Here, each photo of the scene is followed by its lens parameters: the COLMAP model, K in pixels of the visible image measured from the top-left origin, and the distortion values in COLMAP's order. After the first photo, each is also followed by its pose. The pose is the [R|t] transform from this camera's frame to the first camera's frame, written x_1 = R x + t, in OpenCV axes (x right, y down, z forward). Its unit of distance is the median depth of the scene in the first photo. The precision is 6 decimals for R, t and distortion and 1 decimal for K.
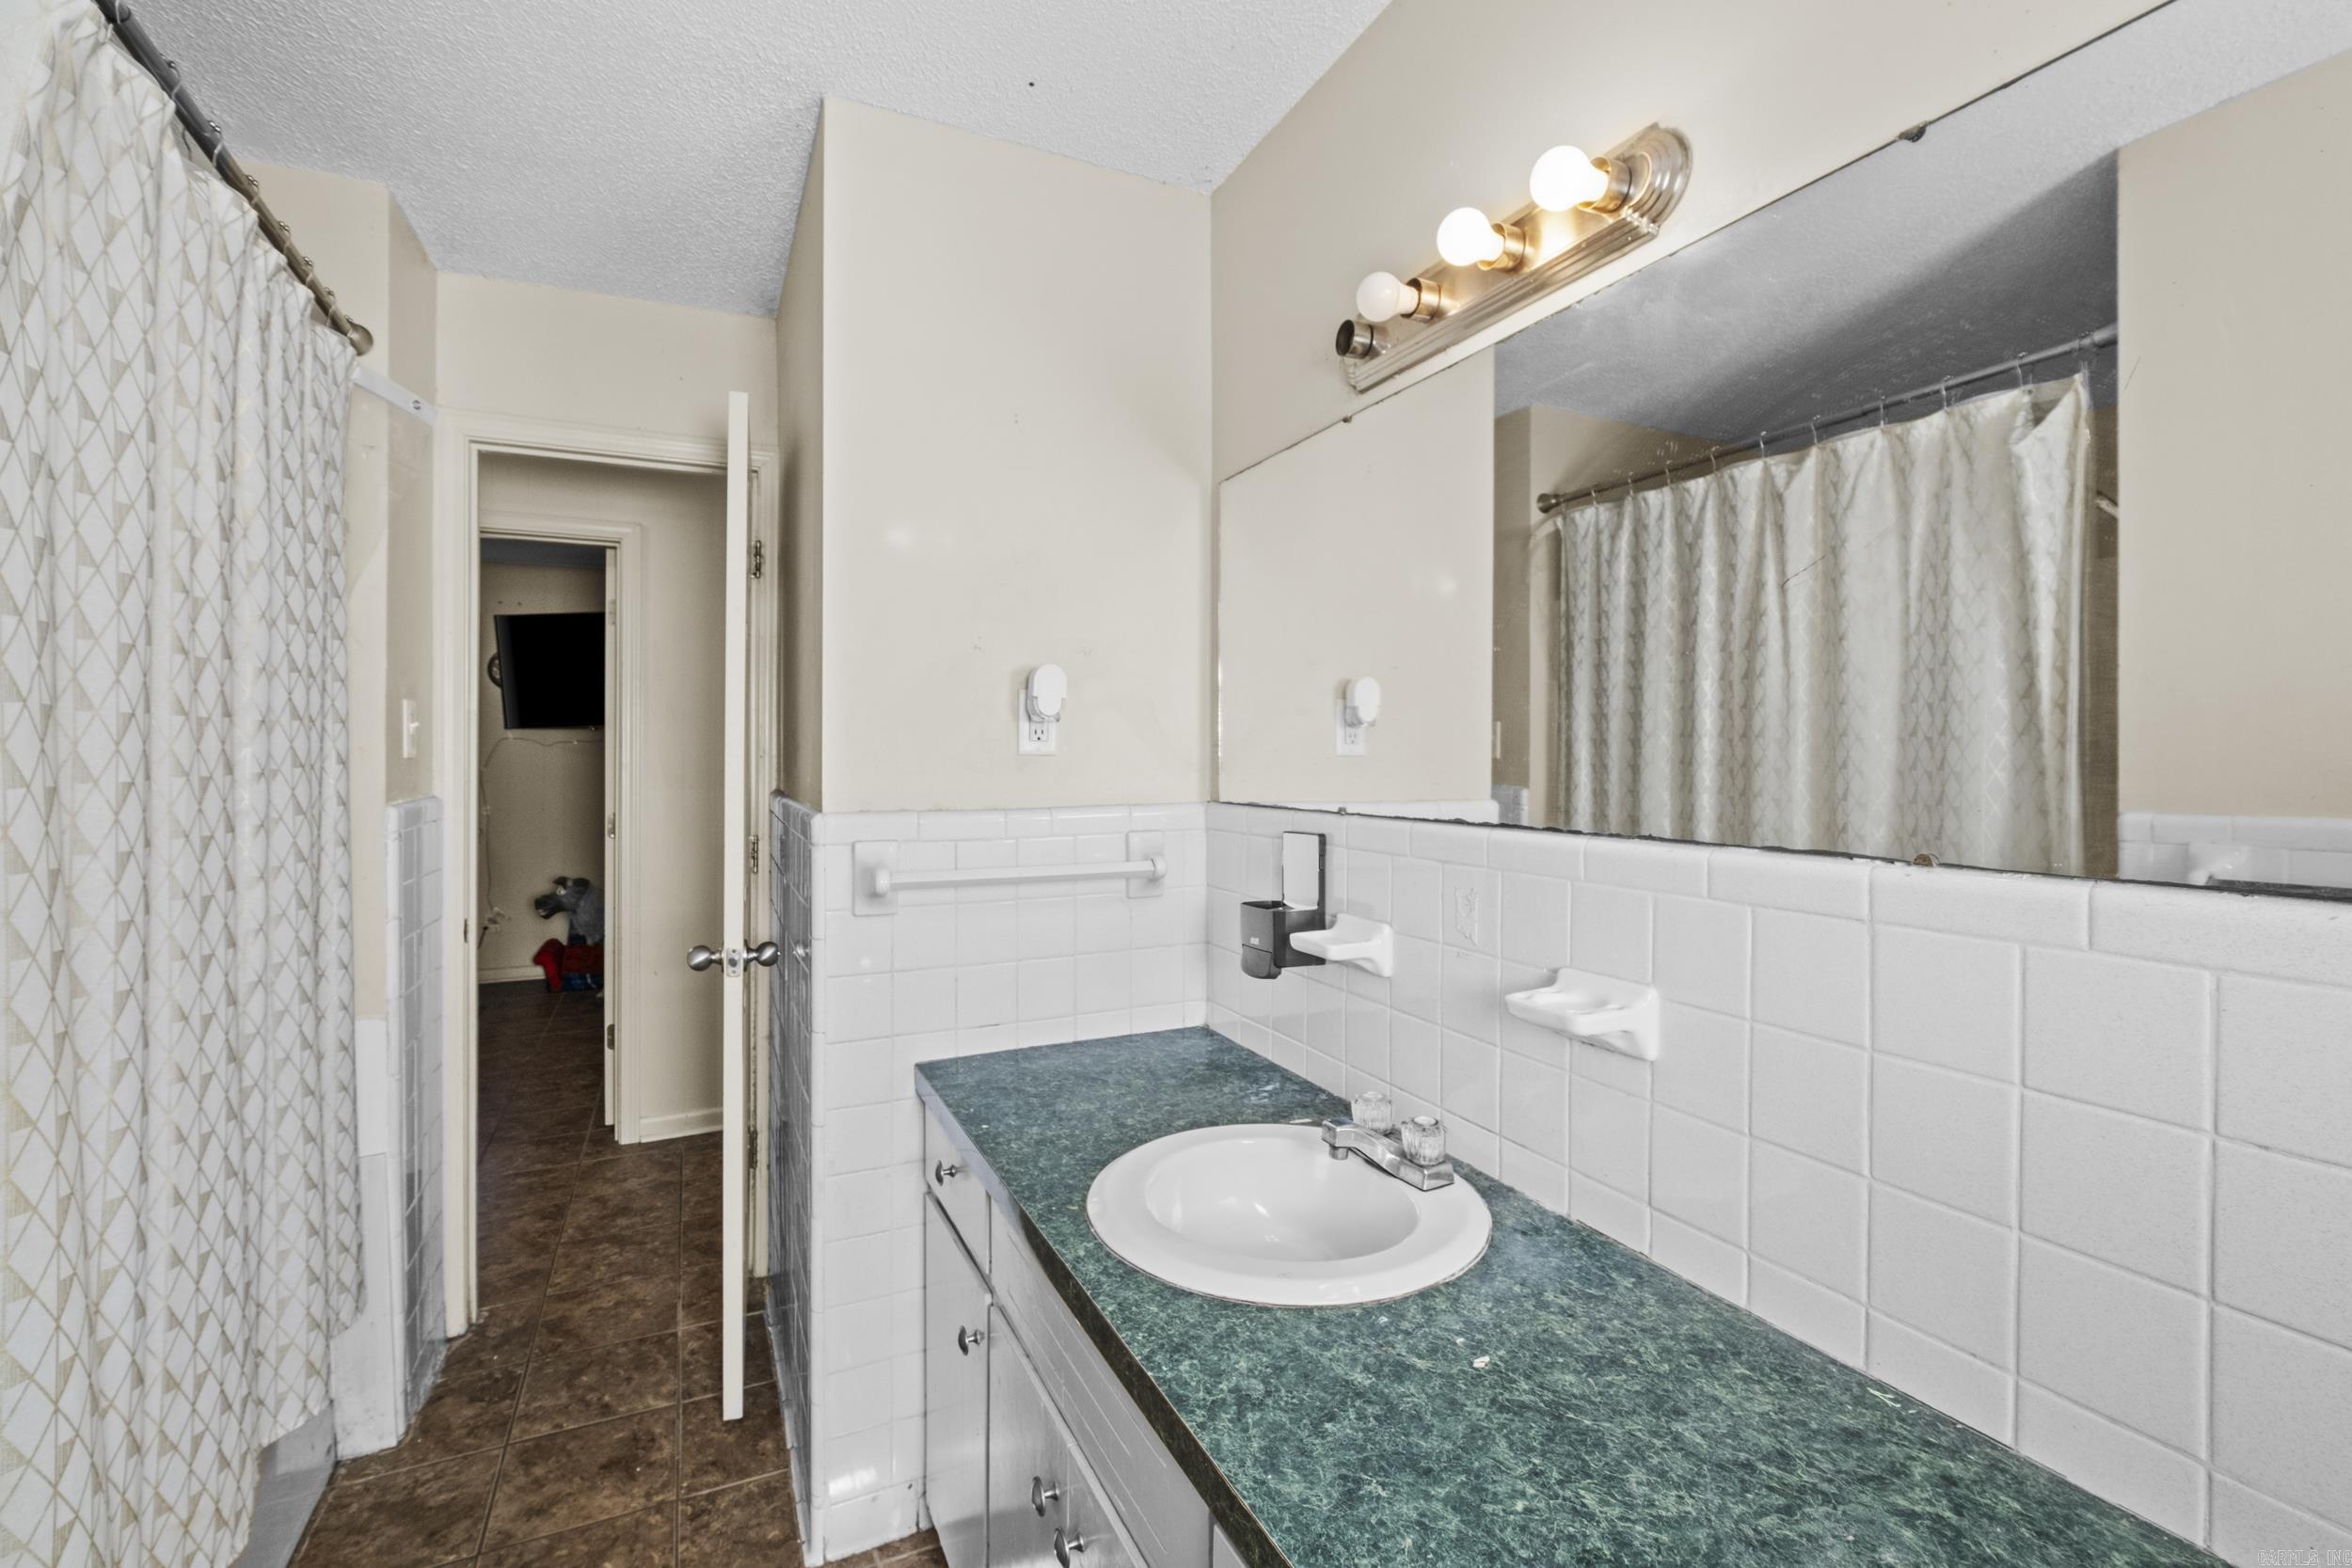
lens RADIAL K [[1028.3, 0, 1170.7], [0, 1028.3, 778.2], [0, 0, 1]] dist [-0.001385, 0.000060]
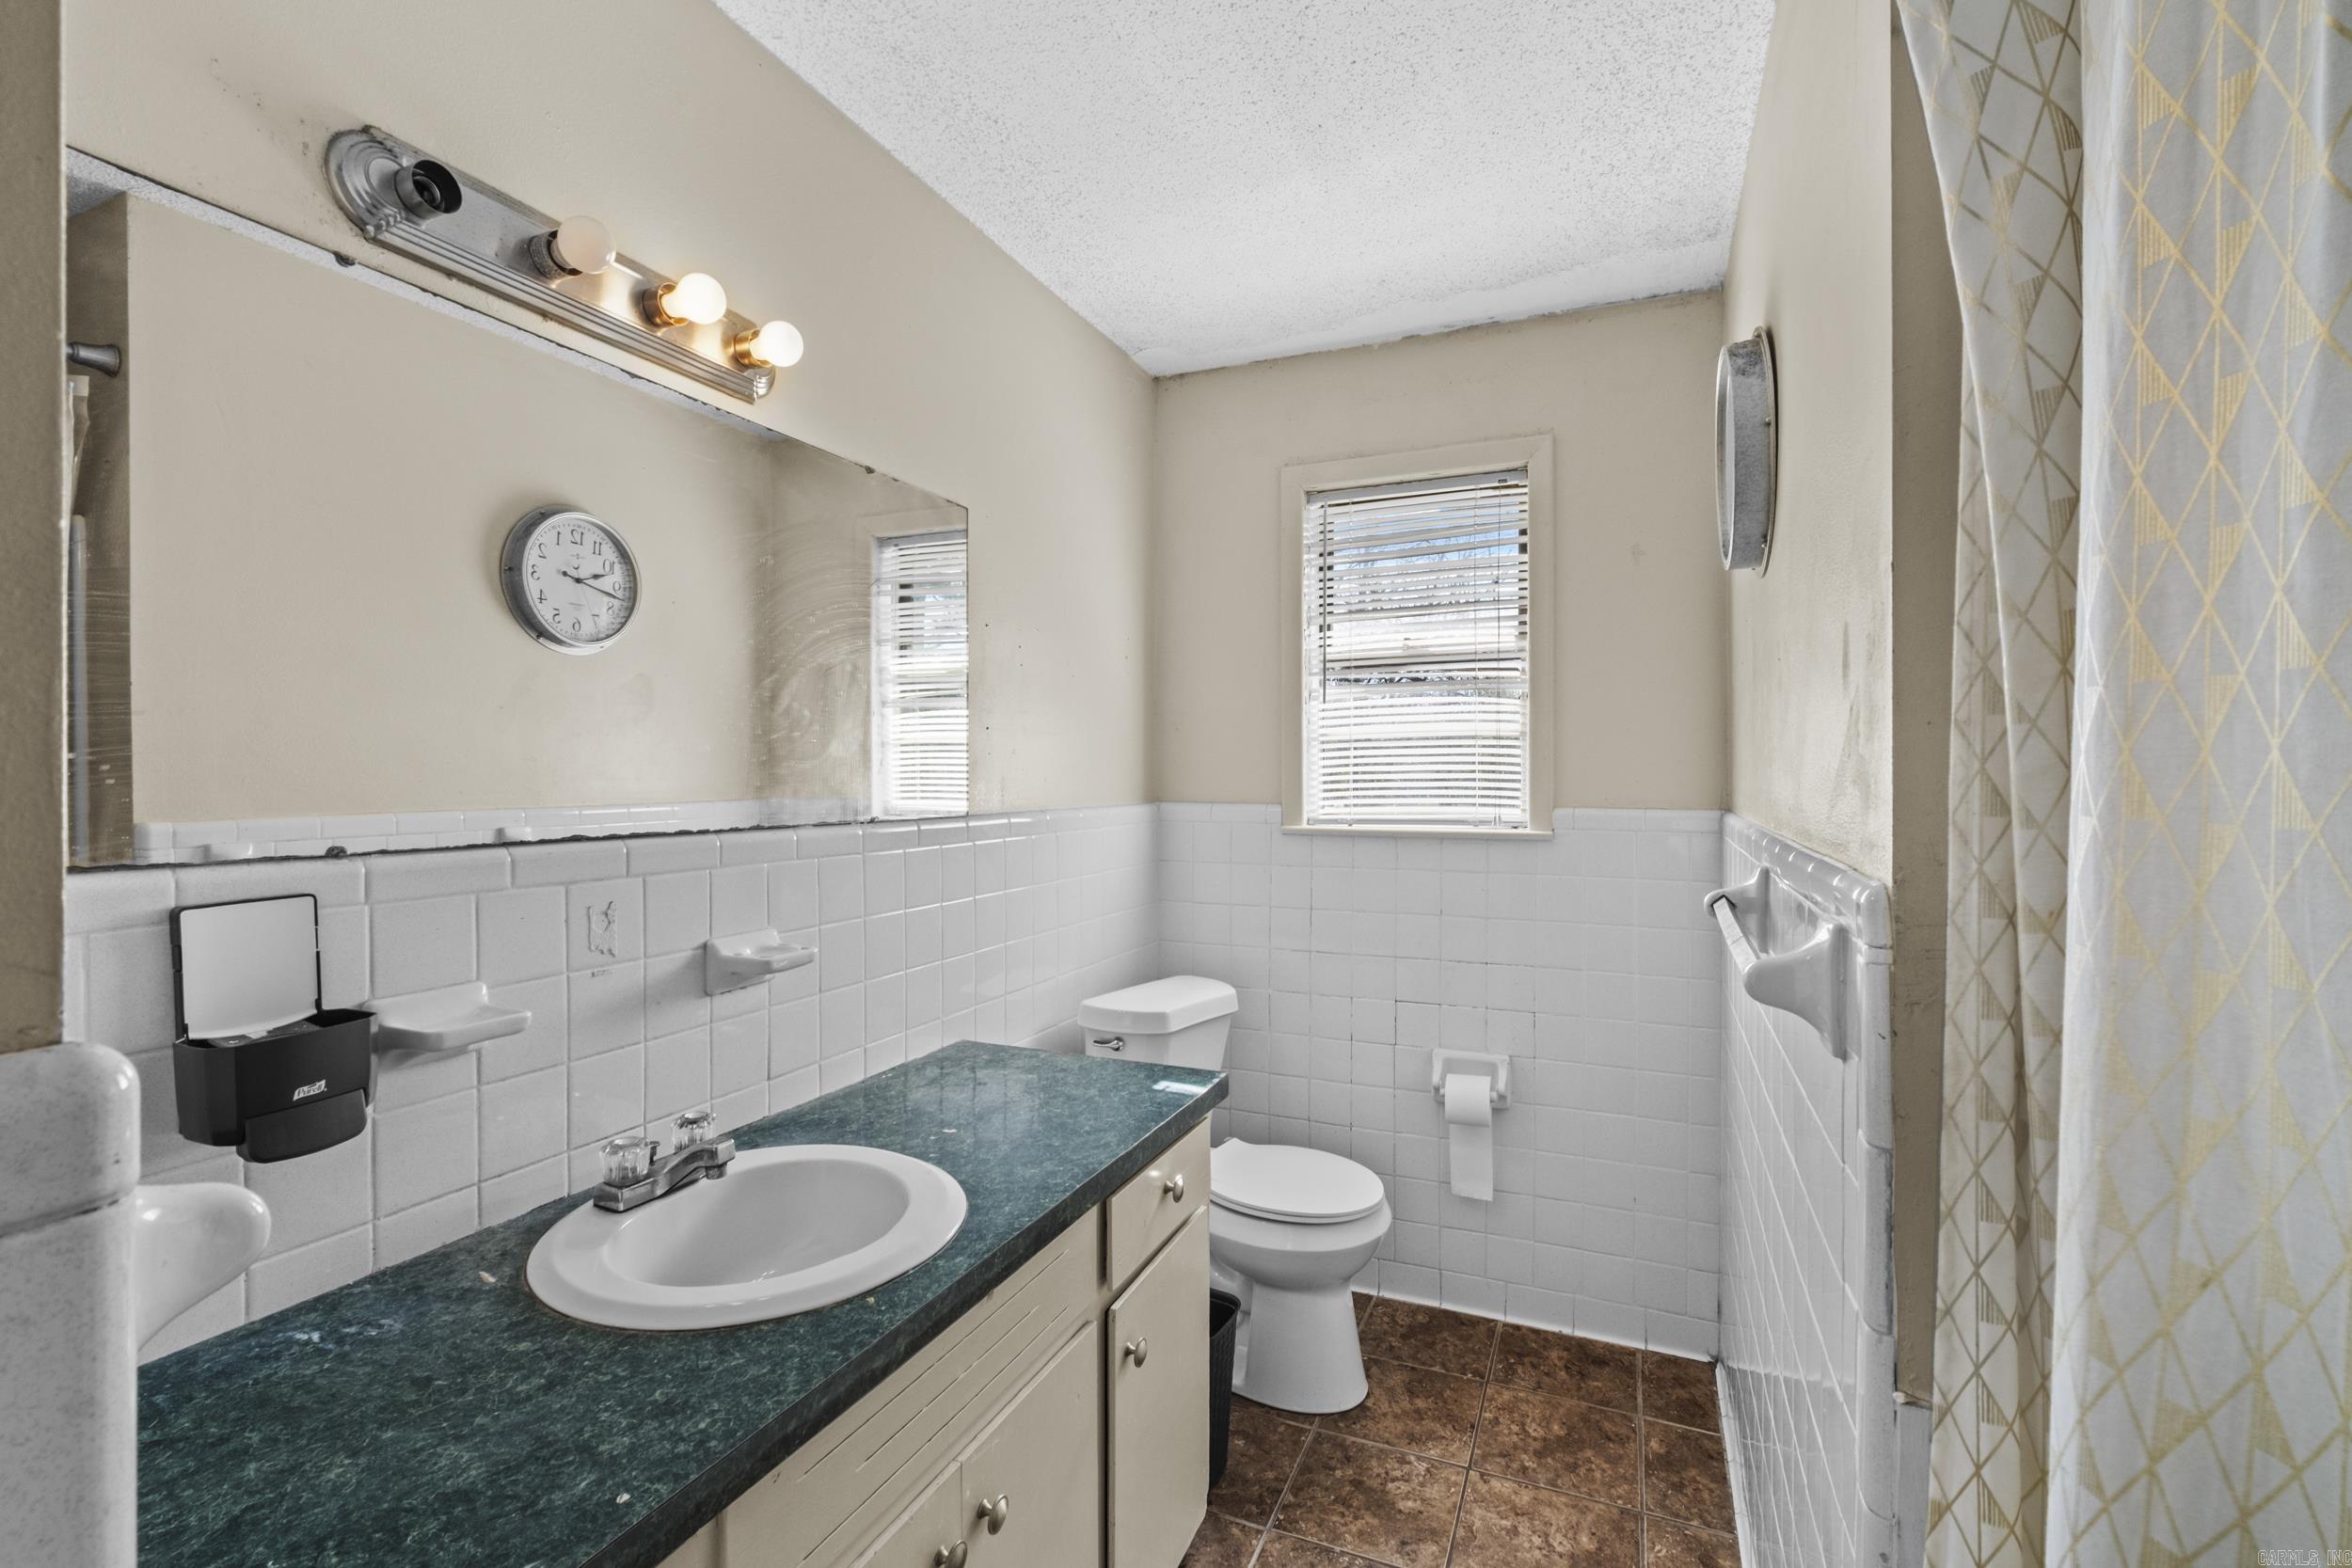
lens RADIAL K [[1028.3, 0, 1170.7], [0, 1028.3, 778.2], [0, 0, 1]] dist [-0.001385, 0.000060]
pose [[-0.655652, -0.001891, 0.755061, -0.760594], [0.020339, 0.999590, 0.020165, -0.017166], [-0.754789, 0.028579, -0.655345, 1.159738]]
